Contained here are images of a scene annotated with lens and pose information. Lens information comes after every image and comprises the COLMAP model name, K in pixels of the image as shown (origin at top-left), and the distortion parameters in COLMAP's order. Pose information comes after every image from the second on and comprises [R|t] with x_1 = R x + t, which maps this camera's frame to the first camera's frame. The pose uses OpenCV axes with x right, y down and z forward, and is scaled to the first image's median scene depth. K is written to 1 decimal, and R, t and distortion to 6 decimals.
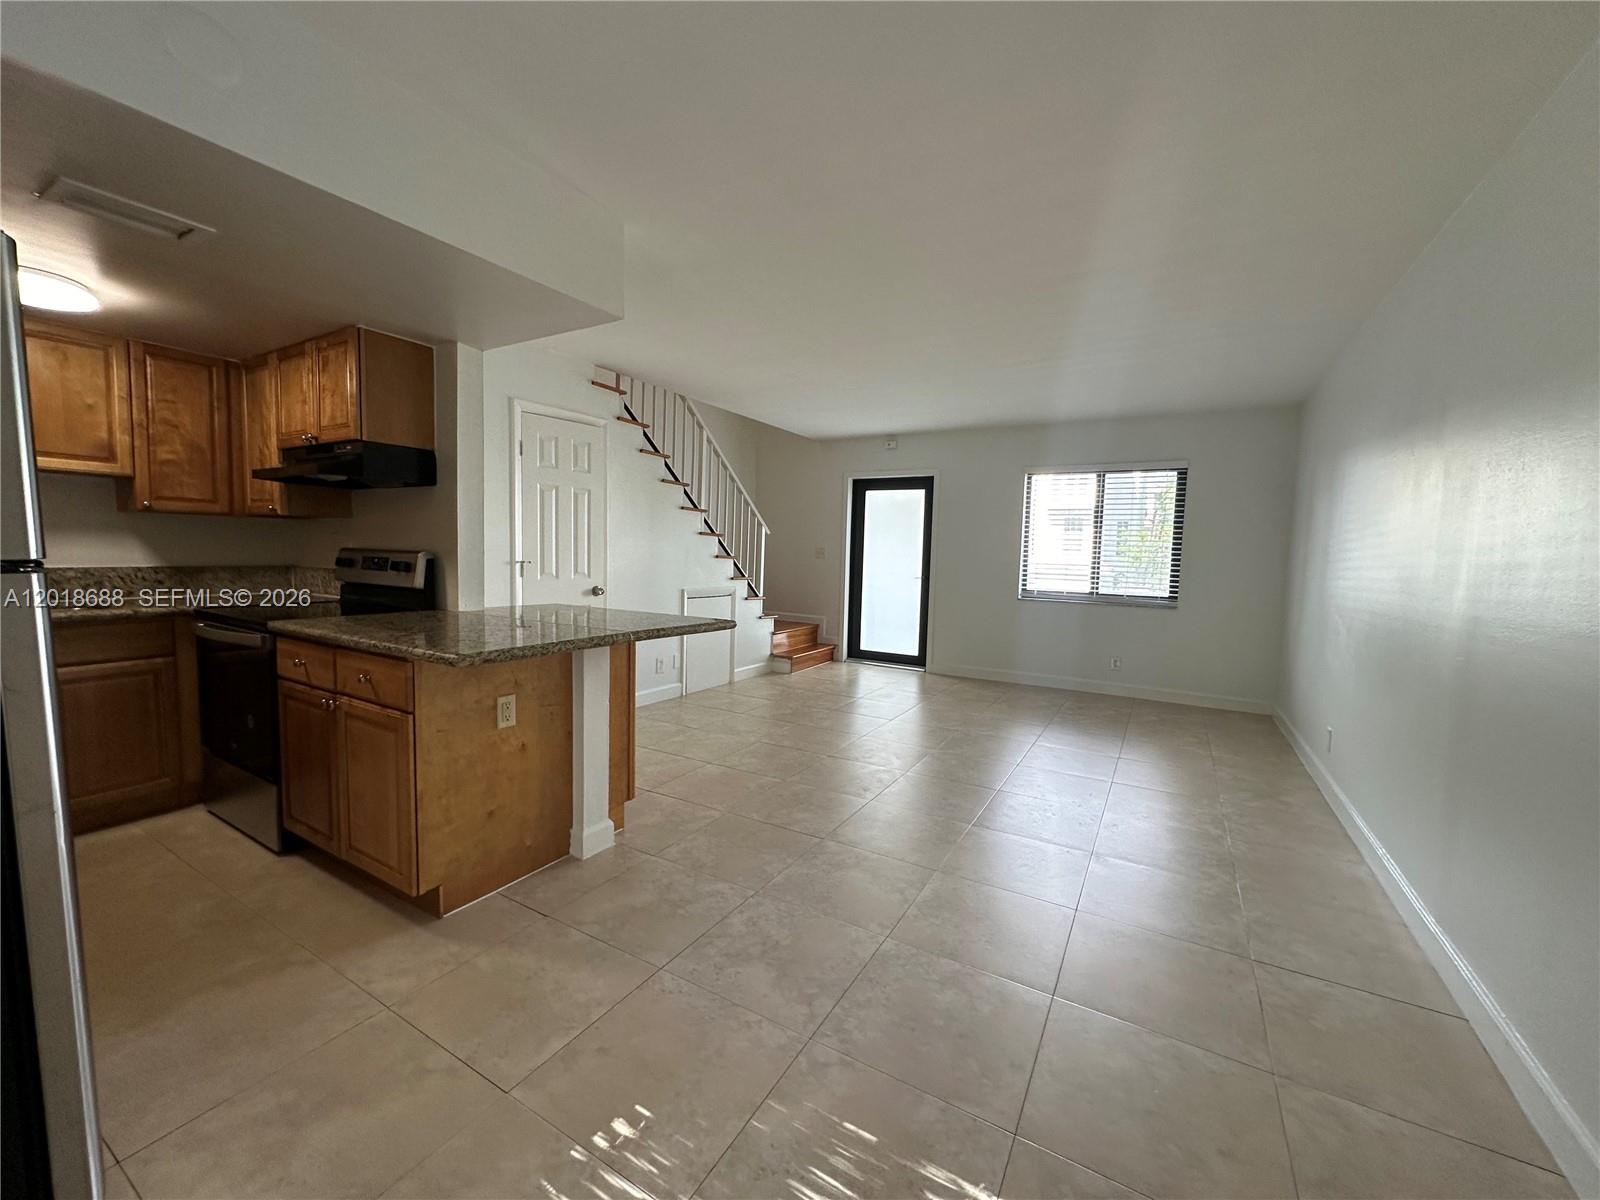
lens RADIAL K [[637.1, 0, 796.8], [0, 637.1, 598.0], [0, 0, 1]] dist [-0.003222, 0.000536]
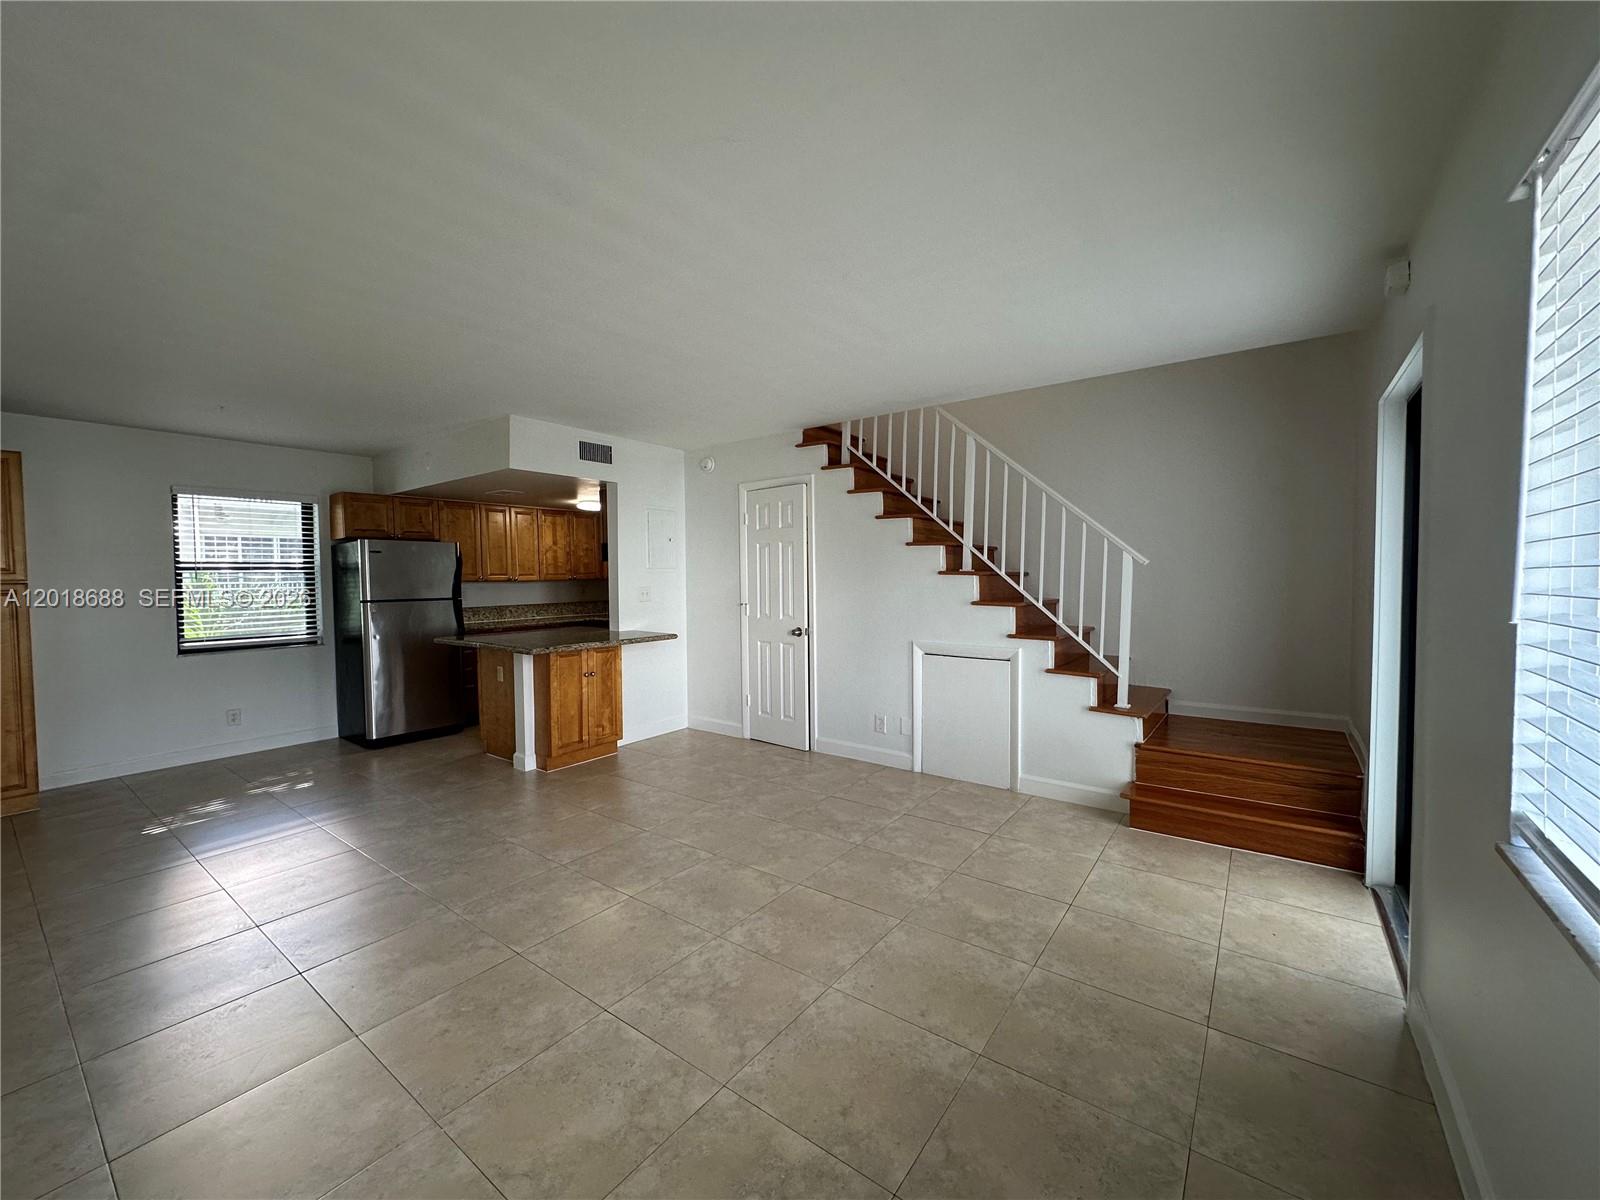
lens RADIAL K [[637.1, 0, 796.8], [0, 637.1, 598.0], [0, 0, 1]] dist [-0.003222, 0.000536]
pose [[-0.107157, 0.010458, -0.994187, 1.178007], [-0.066023, 0.997663, 0.017611, -0.133942], [0.992048, 0.067527, -0.106216, 1.677445]]
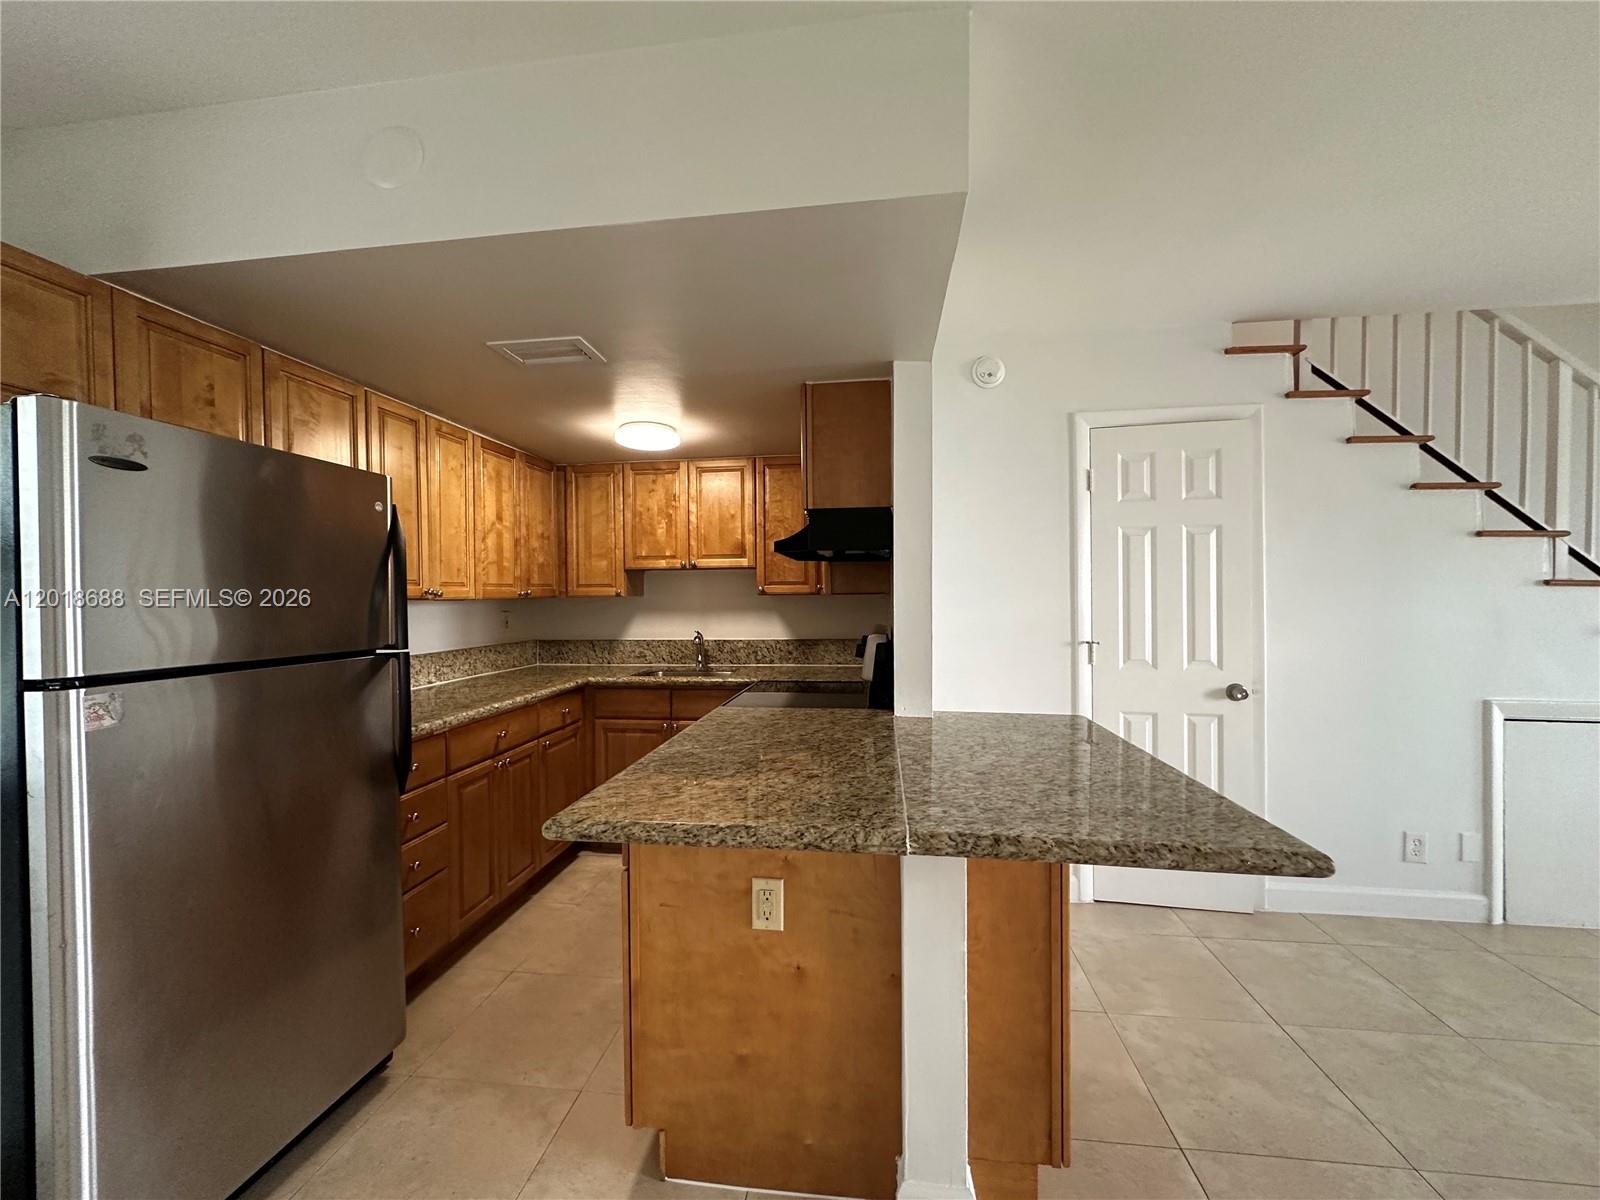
lens RADIAL K [[637.1, 0, 796.8], [0, 637.1, 598.0], [0, 0, 1]] dist [-0.003222, 0.000536]
pose [[0.394220, -0.029034, -0.918558, 0.106756], [-0.051163, 0.997257, -0.053480, -0.069247], [0.917591, 0.068079, 0.391653, 0.584558]]
